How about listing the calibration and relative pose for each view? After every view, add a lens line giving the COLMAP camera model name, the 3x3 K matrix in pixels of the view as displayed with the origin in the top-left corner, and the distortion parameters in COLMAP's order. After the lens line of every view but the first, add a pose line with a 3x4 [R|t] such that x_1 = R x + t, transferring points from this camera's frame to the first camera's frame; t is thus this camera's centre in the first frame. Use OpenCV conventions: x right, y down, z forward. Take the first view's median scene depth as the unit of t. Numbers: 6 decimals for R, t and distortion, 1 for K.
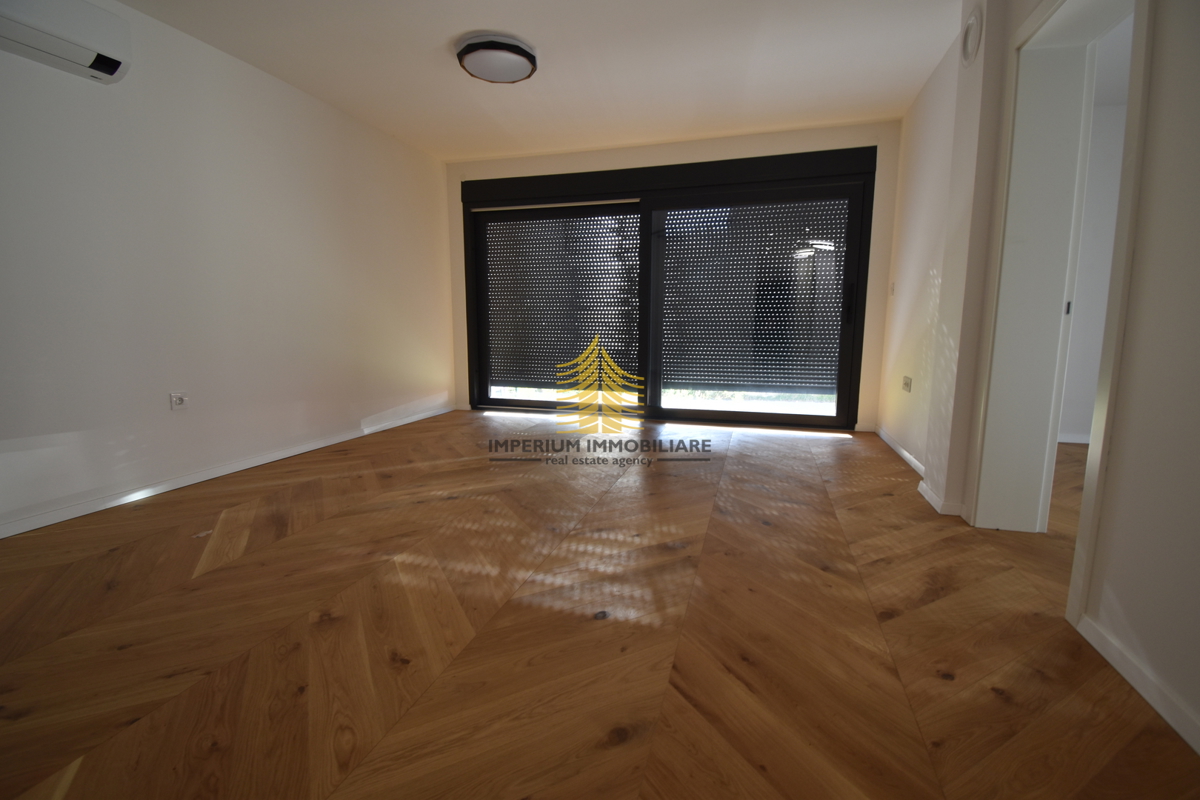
lens RADIAL K [[528.7, 0, 600.0], [0, 528.7, 400.0], [0, 0, 1]] dist [0.001342, -0.014900]
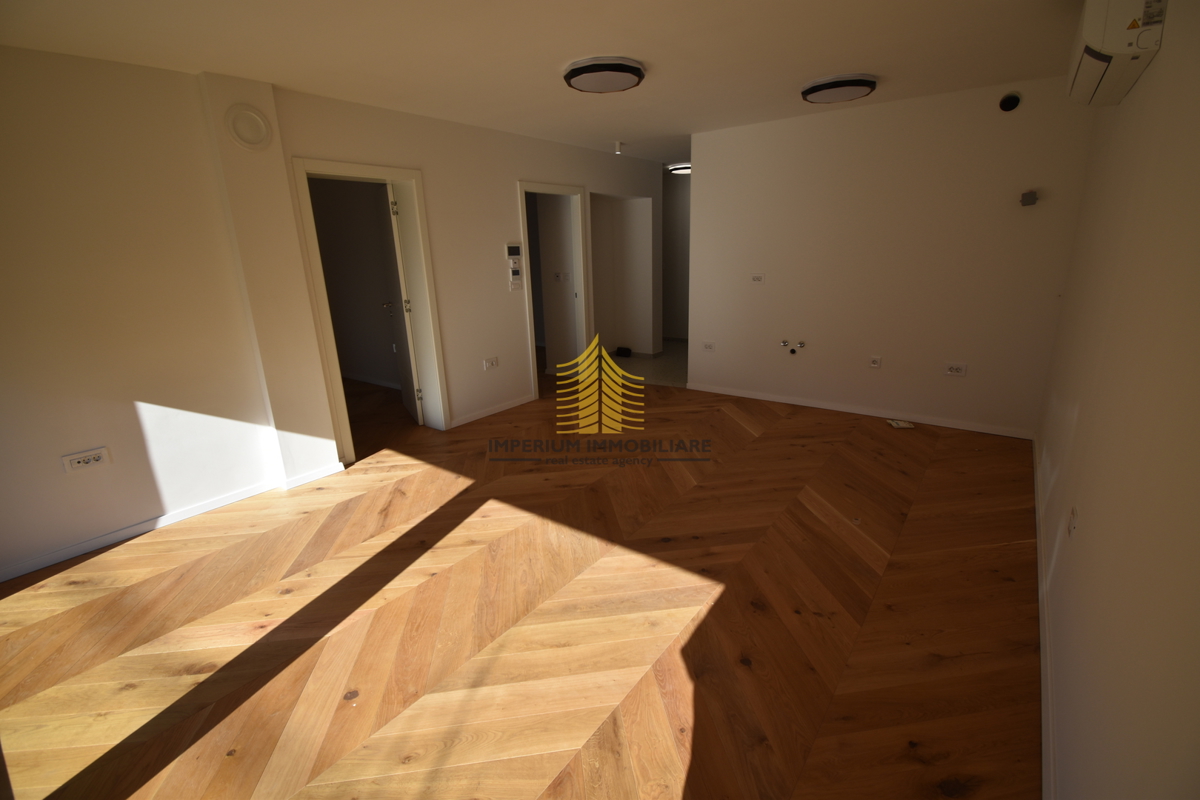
lens RADIAL K [[528.7, 0, 600.0], [0, 528.7, 400.0], [0, 0, 1]] dist [0.001342, -0.014900]
pose [[-0.936428, -0.073590, 0.343057, -0.602023], [0.077675, 0.910015, 0.407234, -0.586823], [-0.342155, 0.407992, -0.846447, 2.209892]]
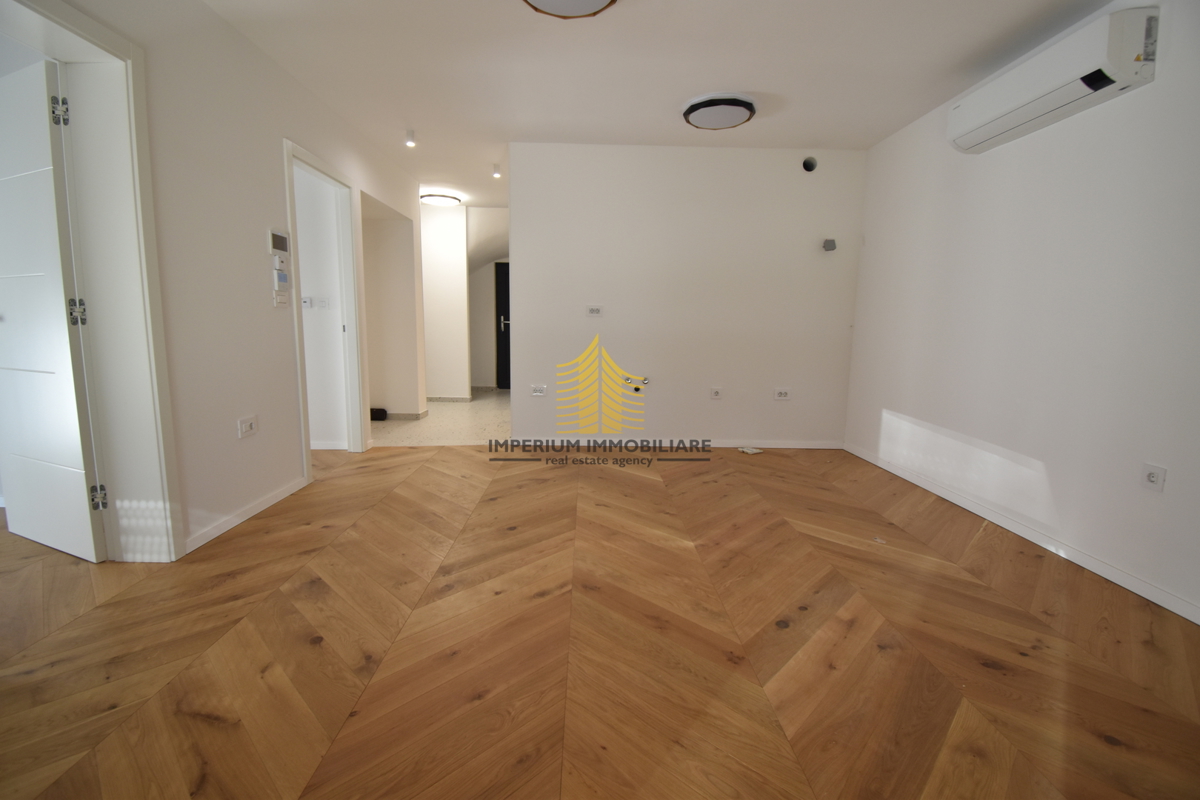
lens RADIAL K [[528.7, 0, 600.0], [0, 528.7, 400.0], [0, 0, 1]] dist [0.001342, -0.014900]
pose [[-0.950586, 0.022922, -0.309613, 0.178977], [-0.065912, 0.959637, 0.273410, -0.321005], [0.303383, 0.280307, -0.910707, 1.815498]]
